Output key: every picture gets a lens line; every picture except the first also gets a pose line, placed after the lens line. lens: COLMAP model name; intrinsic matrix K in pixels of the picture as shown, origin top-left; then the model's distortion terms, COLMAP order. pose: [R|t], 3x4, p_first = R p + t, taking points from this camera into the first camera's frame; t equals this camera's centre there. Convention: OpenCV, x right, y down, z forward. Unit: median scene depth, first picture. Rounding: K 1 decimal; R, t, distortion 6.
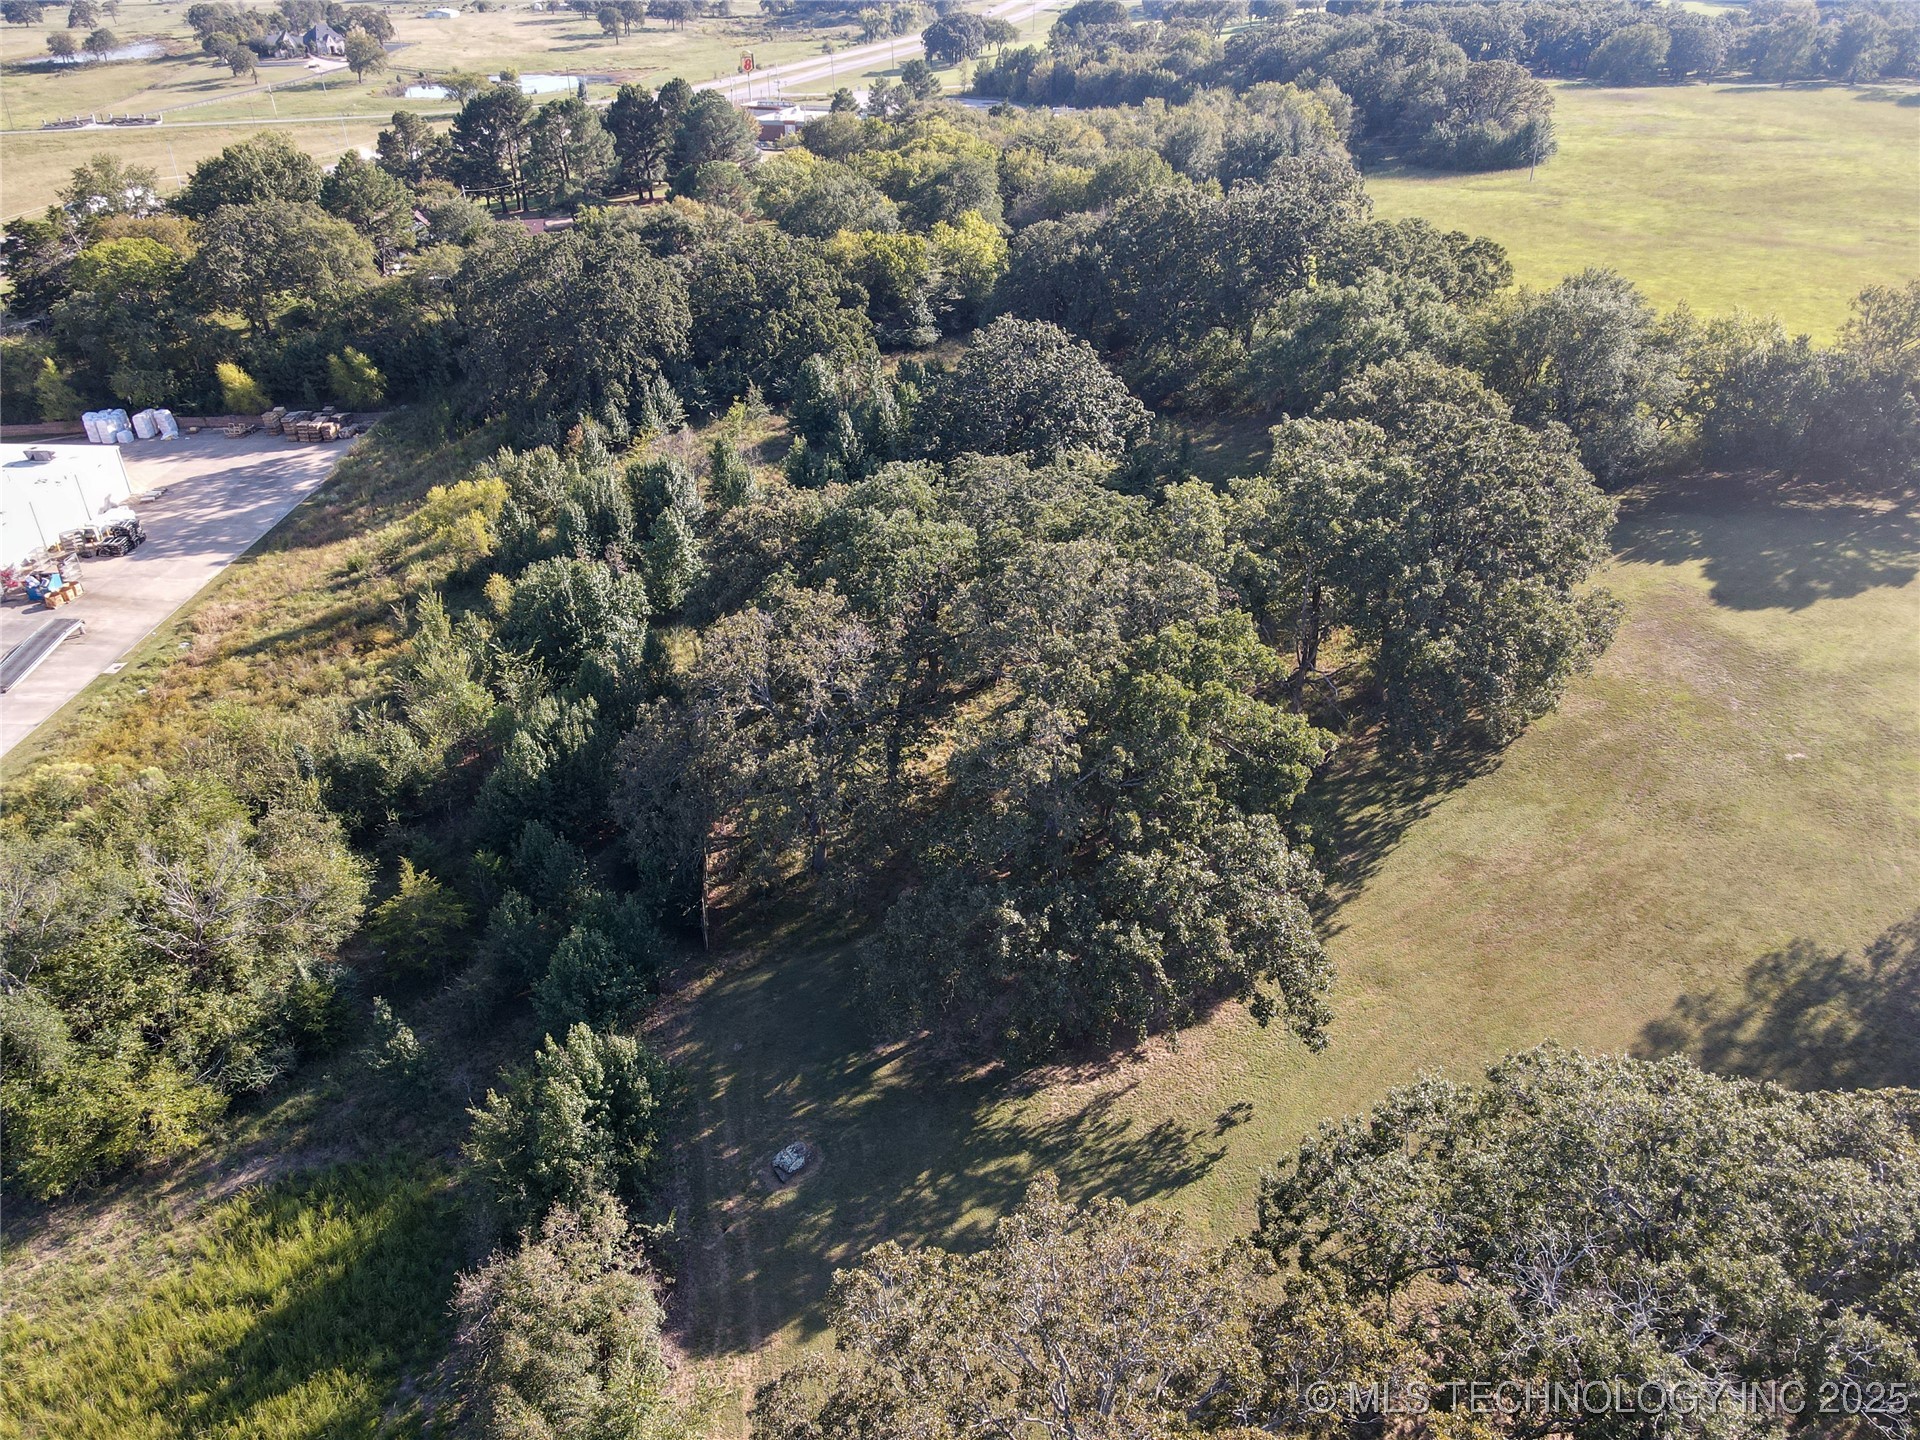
lens RADIAL K [[1406.7, 0, 970.5], [0, 1406.7, 719.5], [0, 0, 1]] dist [-0.004184, 0.040922]
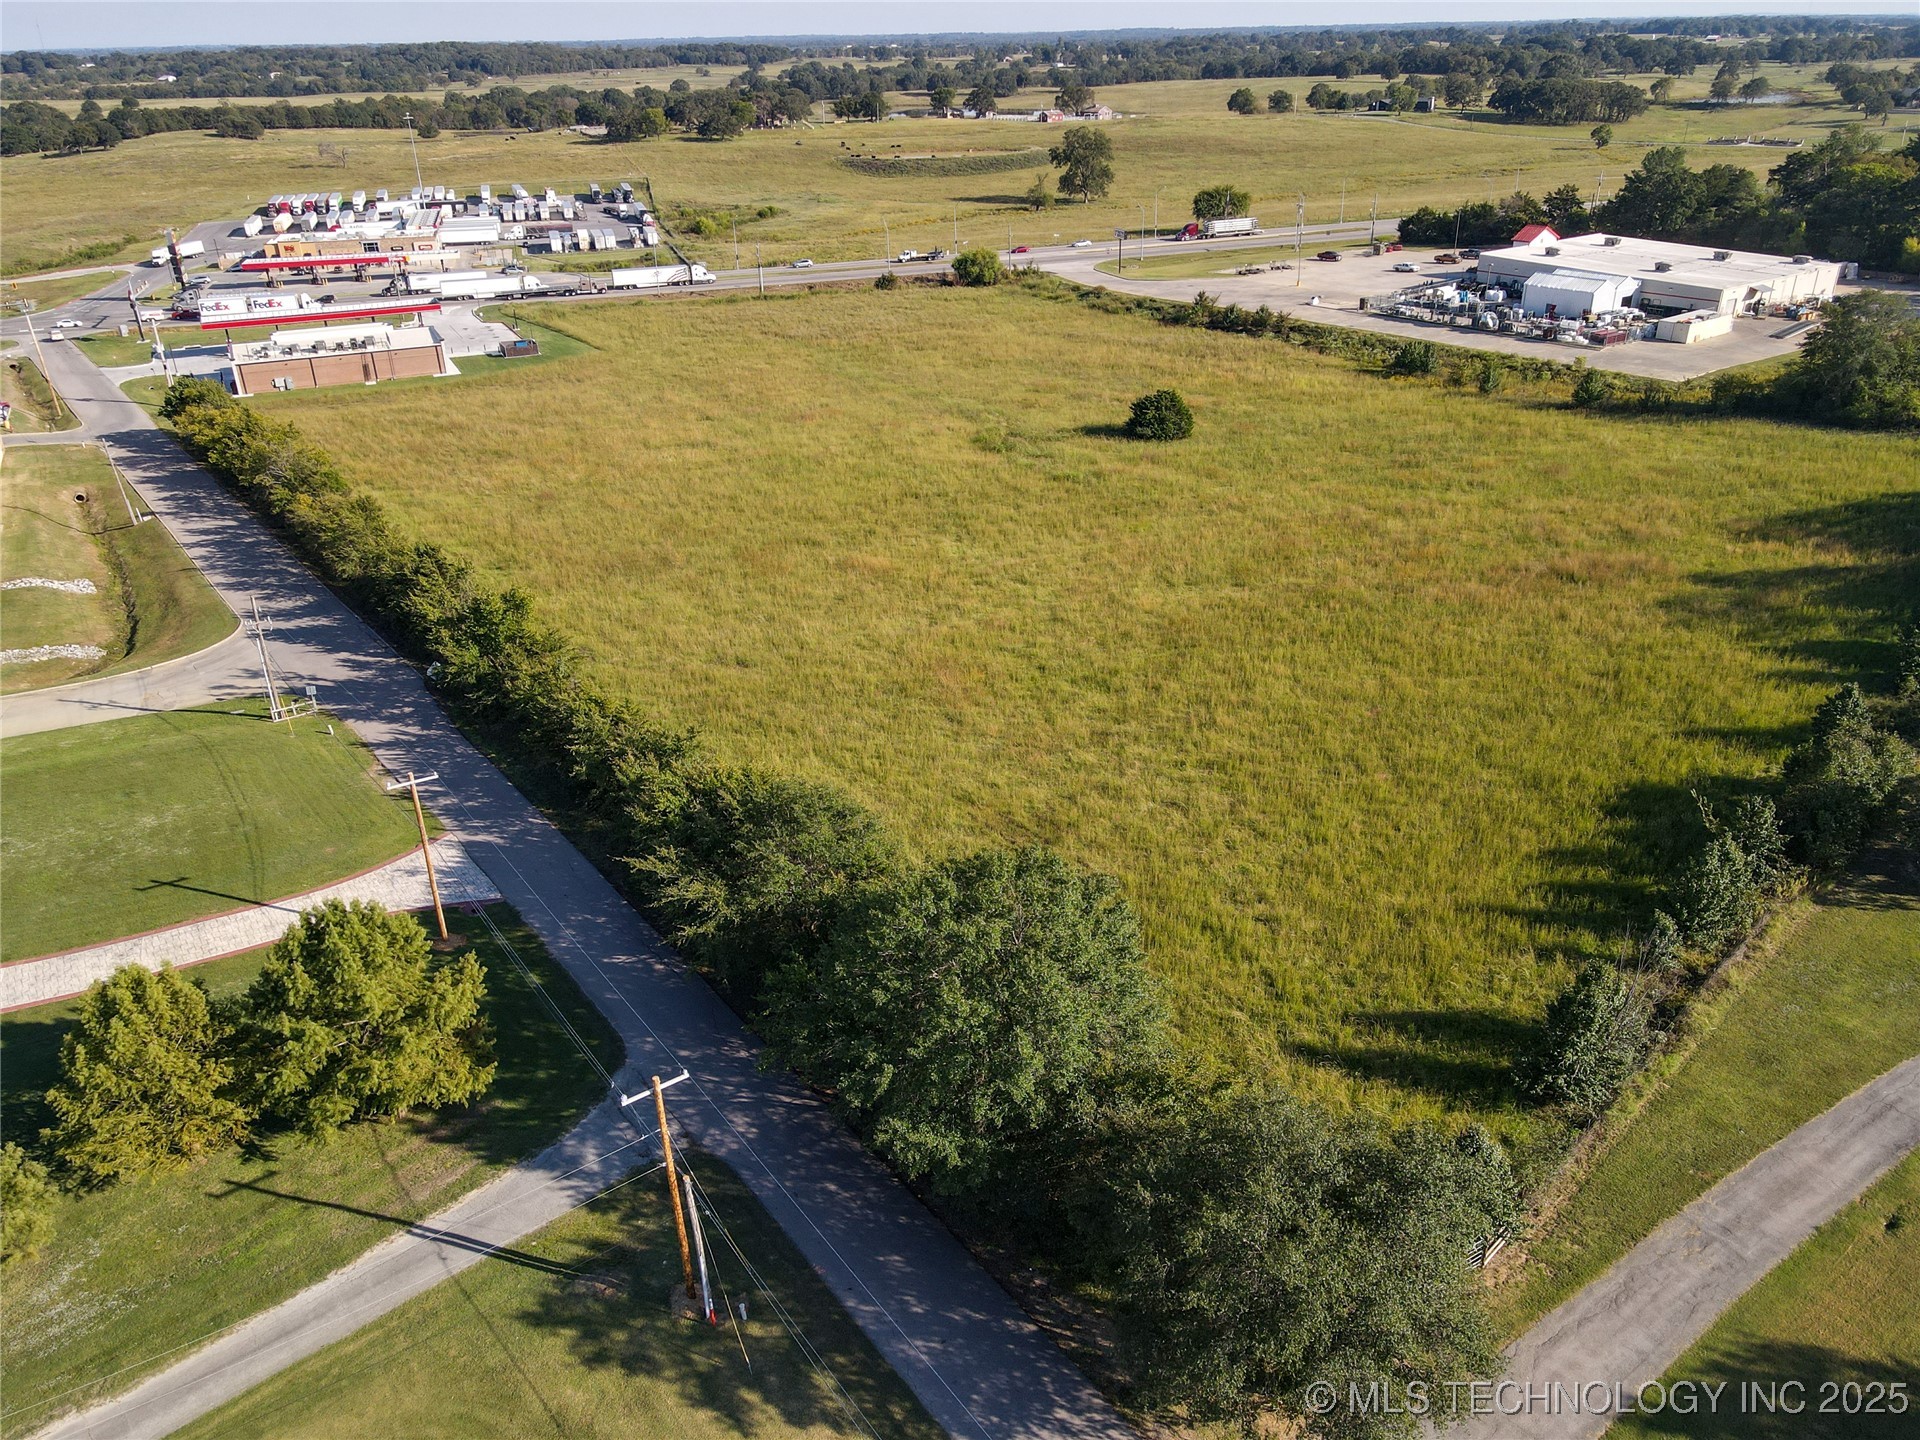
lens RADIAL K [[1406.7, 0, 970.5], [0, 1406.7, 719.5], [0, 0, 1]] dist [-0.004184, 0.040922]
pose [[0.598973, 0.359589, -0.715491, 0.235300], [-0.389318, 0.911565, 0.132214, 0.581448], [0.699759, 0.199361, 0.685997, -0.963657]]
